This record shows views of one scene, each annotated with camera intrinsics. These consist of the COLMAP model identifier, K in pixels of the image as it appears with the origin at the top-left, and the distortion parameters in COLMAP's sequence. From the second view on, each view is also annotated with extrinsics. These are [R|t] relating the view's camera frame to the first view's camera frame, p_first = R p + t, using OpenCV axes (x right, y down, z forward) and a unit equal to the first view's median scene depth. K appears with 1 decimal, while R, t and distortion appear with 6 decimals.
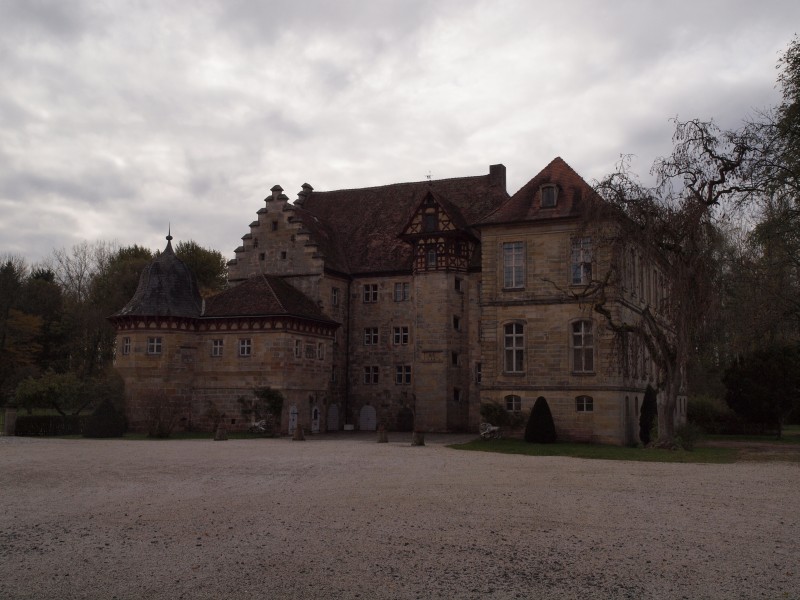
lens RADIAL K [[835.8, 0, 400.0], [0, 835.8, 300.0], [0, 0, 1]] dist [-0.022040, 0.006210]
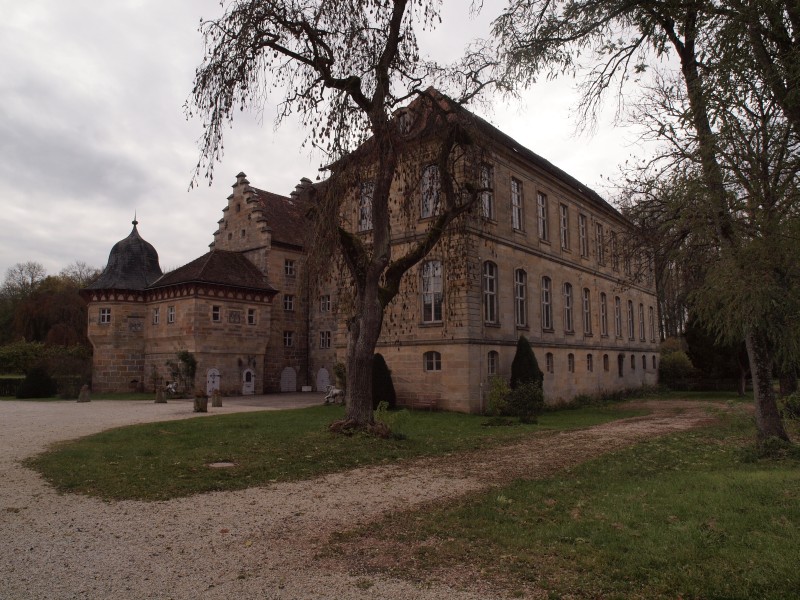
lens RADIAL K [[565.2, 0, 400.0], [0, 565.2, 300.0], [0, 0, 1]] dist [-0.133468, 0.116514]
pose [[0.970095, -0.044141, -0.238680, 0.263983], [0.044332, 0.999006, -0.004569, 0.053660], [0.238644, -0.006149, 0.971088, 0.374224]]
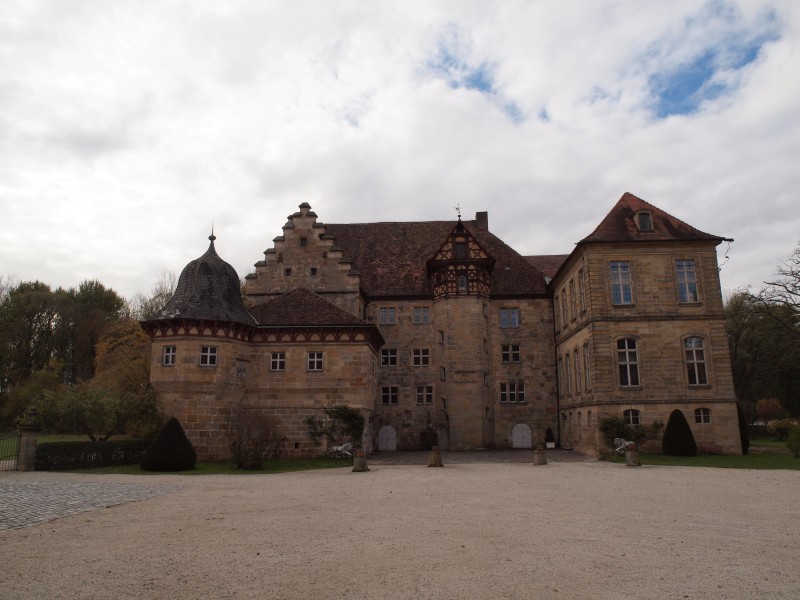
lens RADIAL K [[565.2, 0, 400.0], [0, 565.2, 300.0], [0, 0, 1]] dist [-0.133468, 0.116514]
pose [[0.931831, 0.062888, 0.357403, -0.314490], [-0.028287, 0.994460, -0.101235, 0.049146], [-0.361789, 0.084224, 0.928448, 0.399165]]
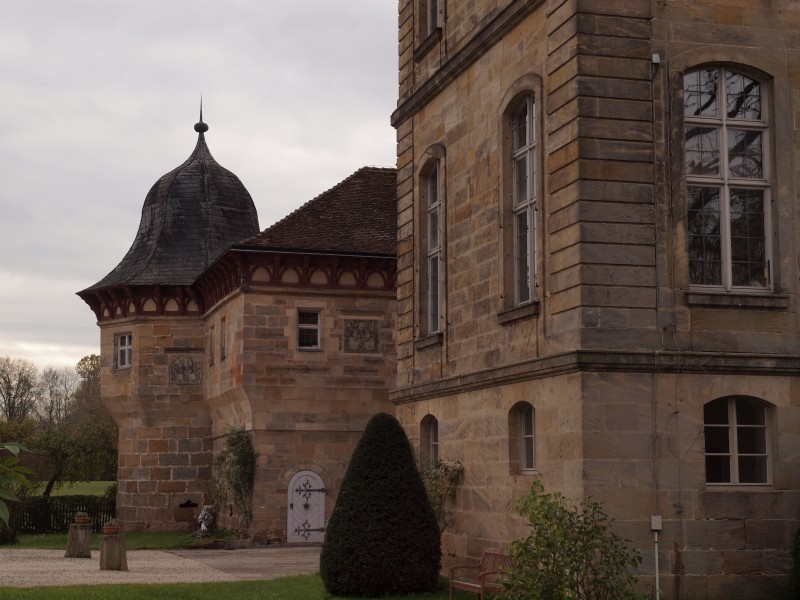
lens RADIAL K [[1381.8, 0, 400.0], [0, 1381.8, 300.0], [0, 0, 1]] dist [0.072697, 0.117921]
pose [[0.660956, -0.106578, -0.742817, 0.402399], [0.096301, 0.993725, -0.056890, 0.085237], [0.744220, -0.033932, 0.667073, 0.579784]]
